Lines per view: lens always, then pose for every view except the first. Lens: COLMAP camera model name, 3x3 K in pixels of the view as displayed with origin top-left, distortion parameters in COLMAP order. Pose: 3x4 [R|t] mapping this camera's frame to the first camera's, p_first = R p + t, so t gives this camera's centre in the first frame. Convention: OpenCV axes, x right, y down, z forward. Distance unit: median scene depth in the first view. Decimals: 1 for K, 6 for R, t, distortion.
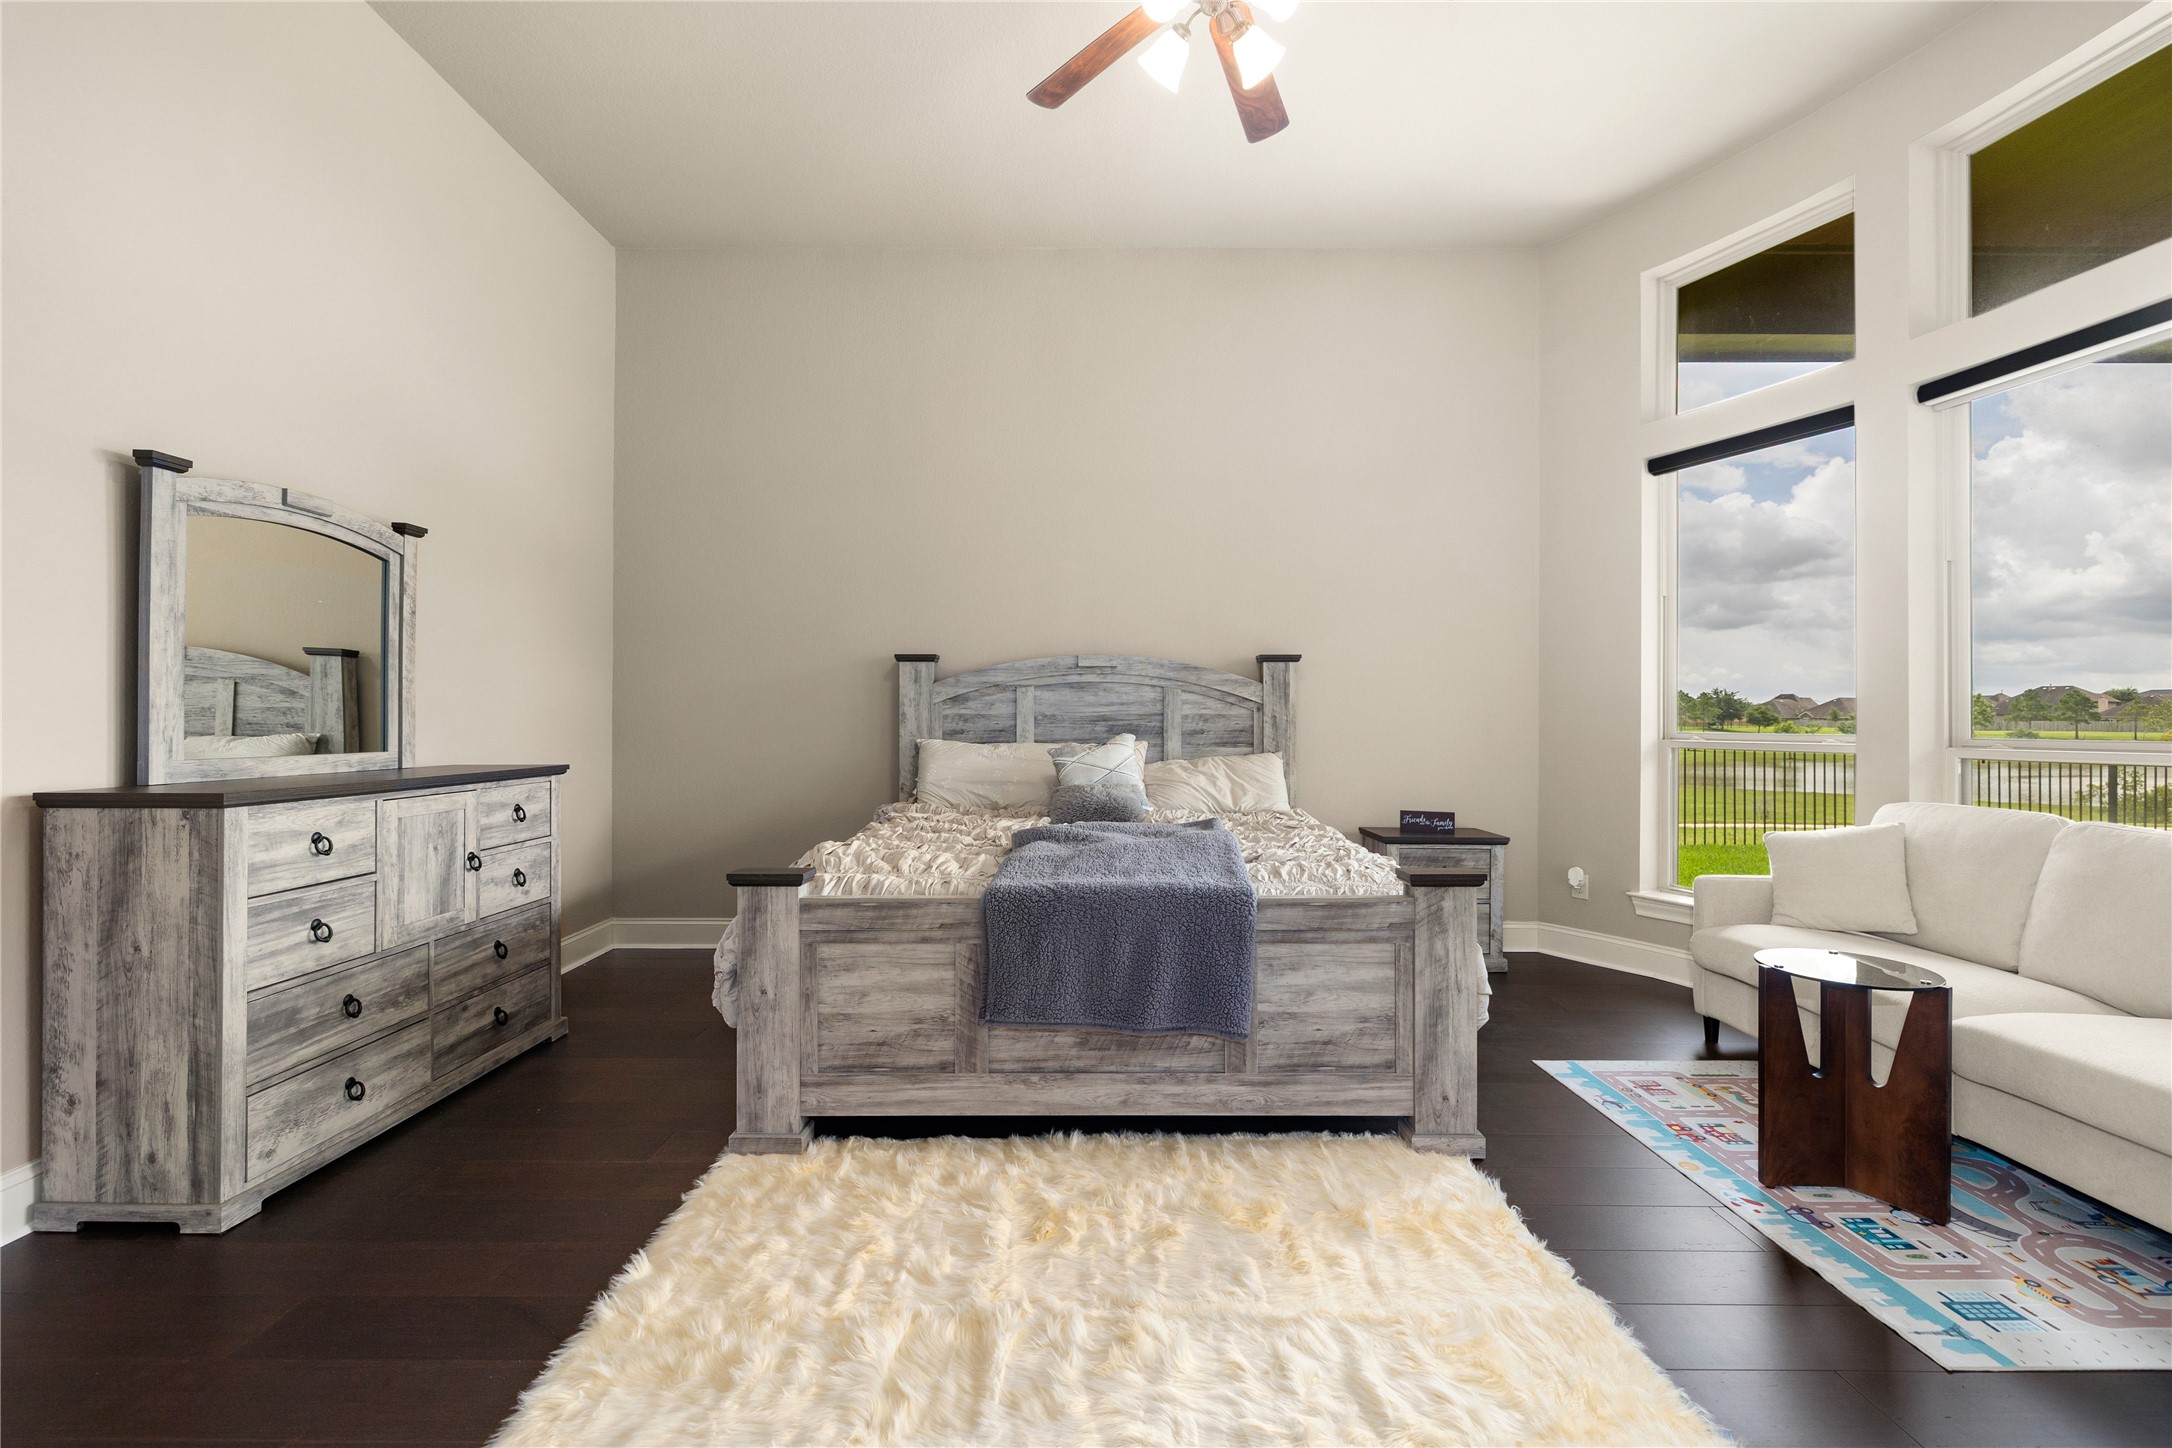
lens RADIAL K [[913.2, 0, 1086.4], [0, 913.2, 724.1], [0, 0, 1]] dist [0.001807, -0.000395]
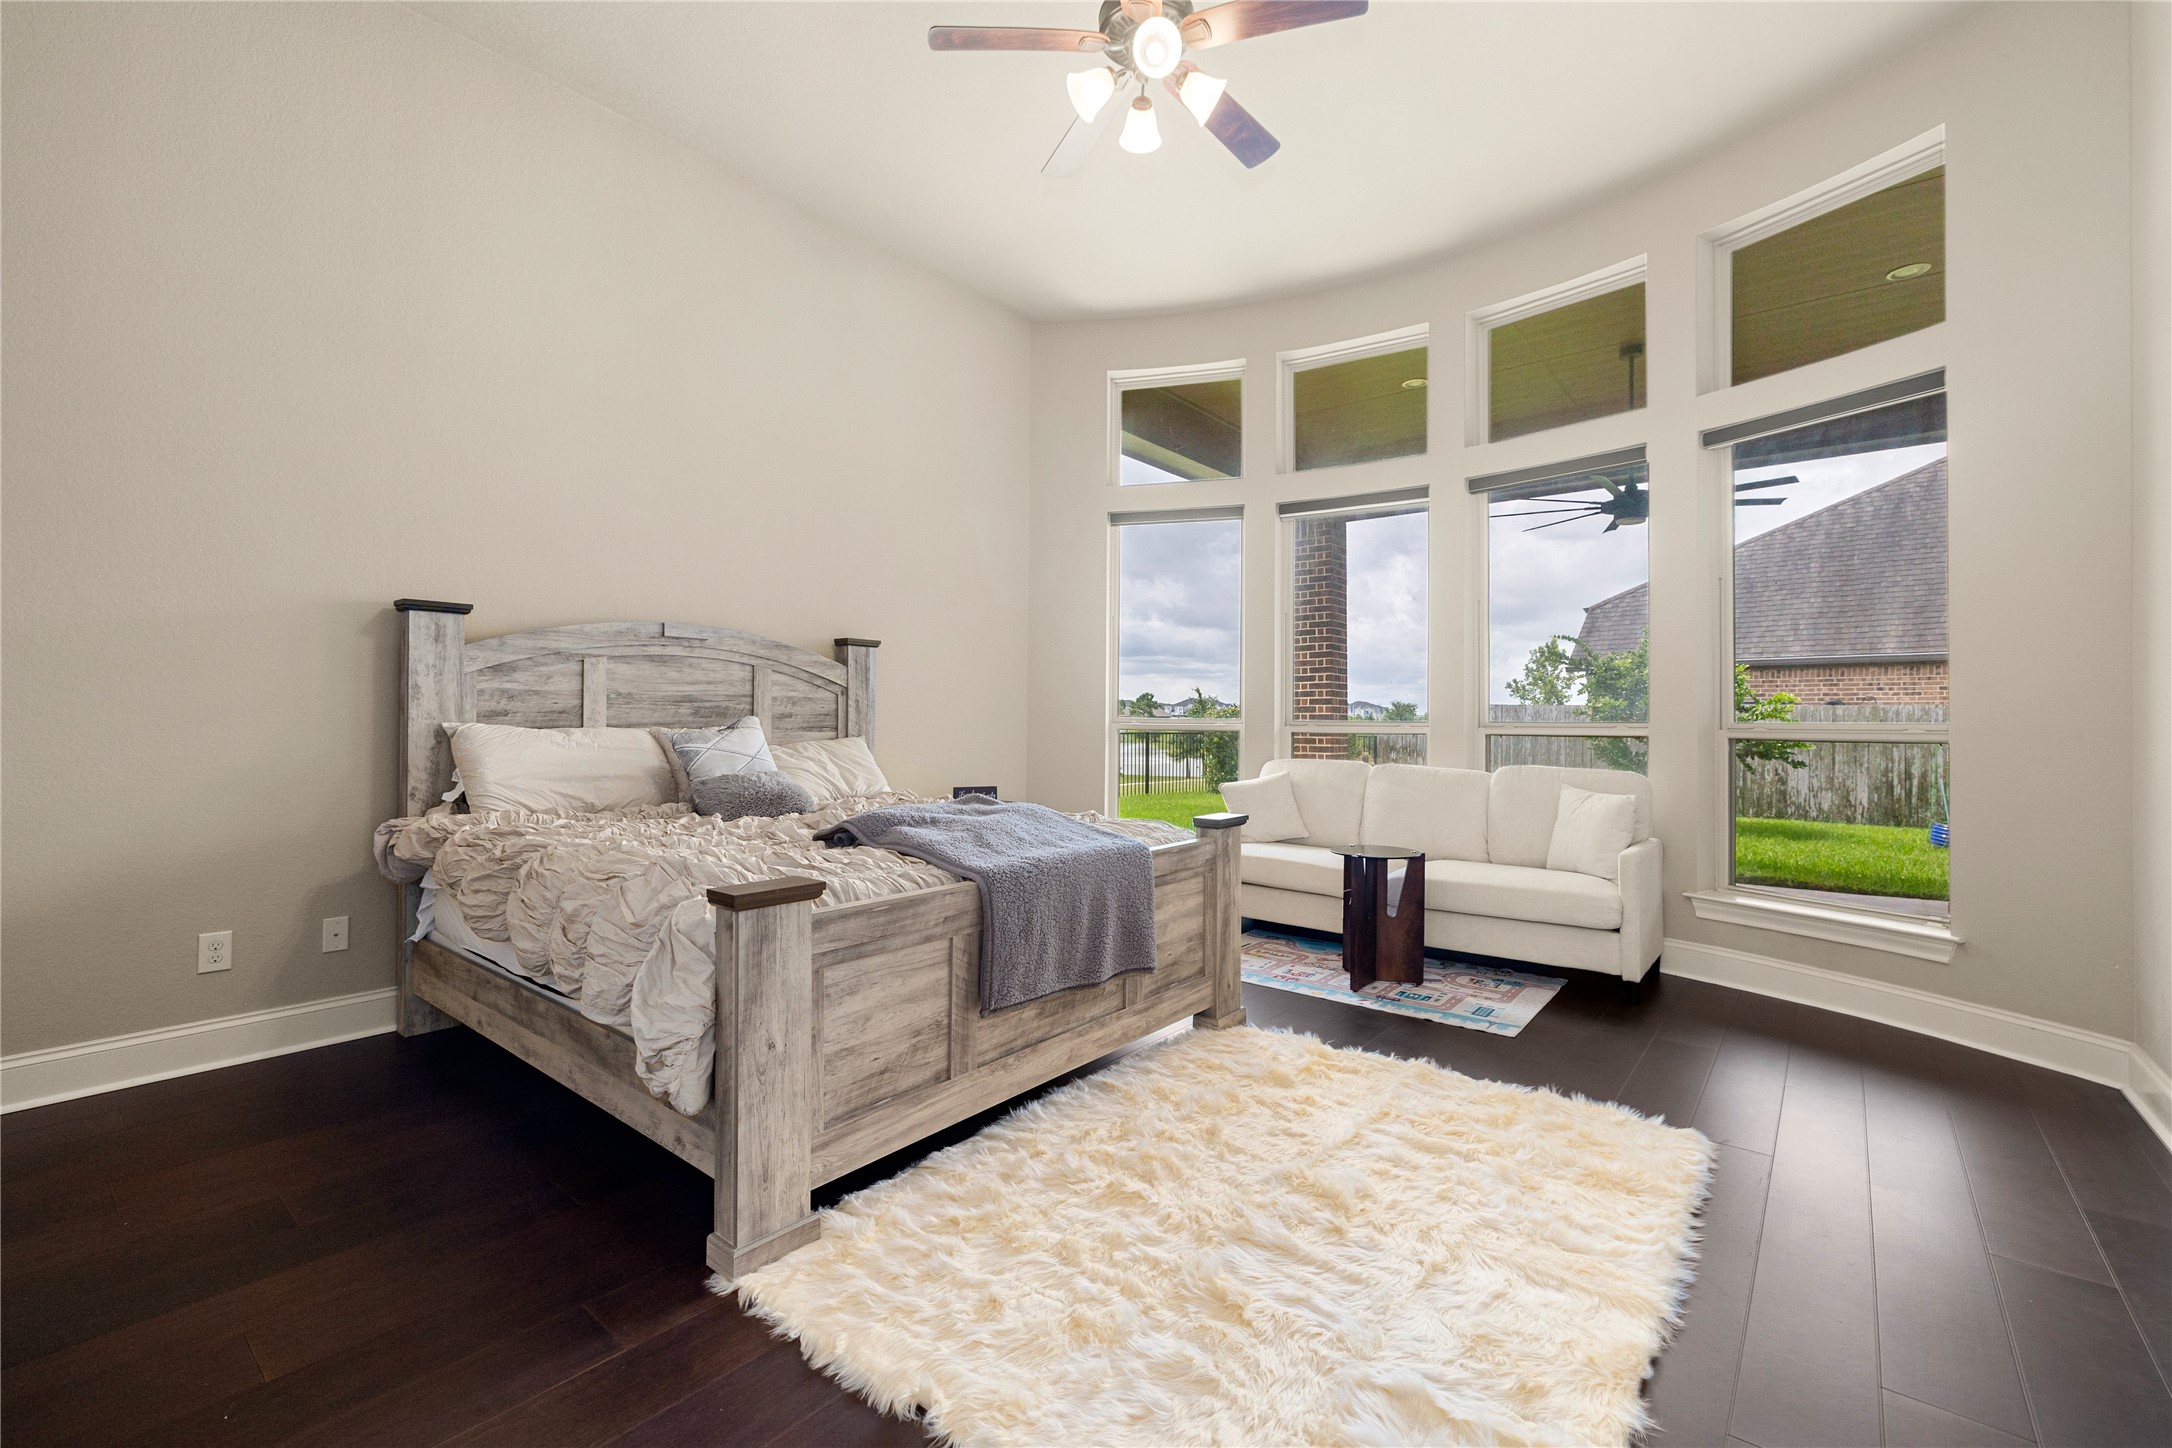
lens RADIAL K [[913.2, 0, 1092.9], [0, 913.2, 719.3], [0, 0, 1]] dist [0.001807, -0.000395]
pose [[0.629522, 0.004226, 0.776971, -0.756650], [-0.004963, 0.999987, -0.001418, 0.022507], [-0.776966, -0.002964, 0.629535, 0.311672]]
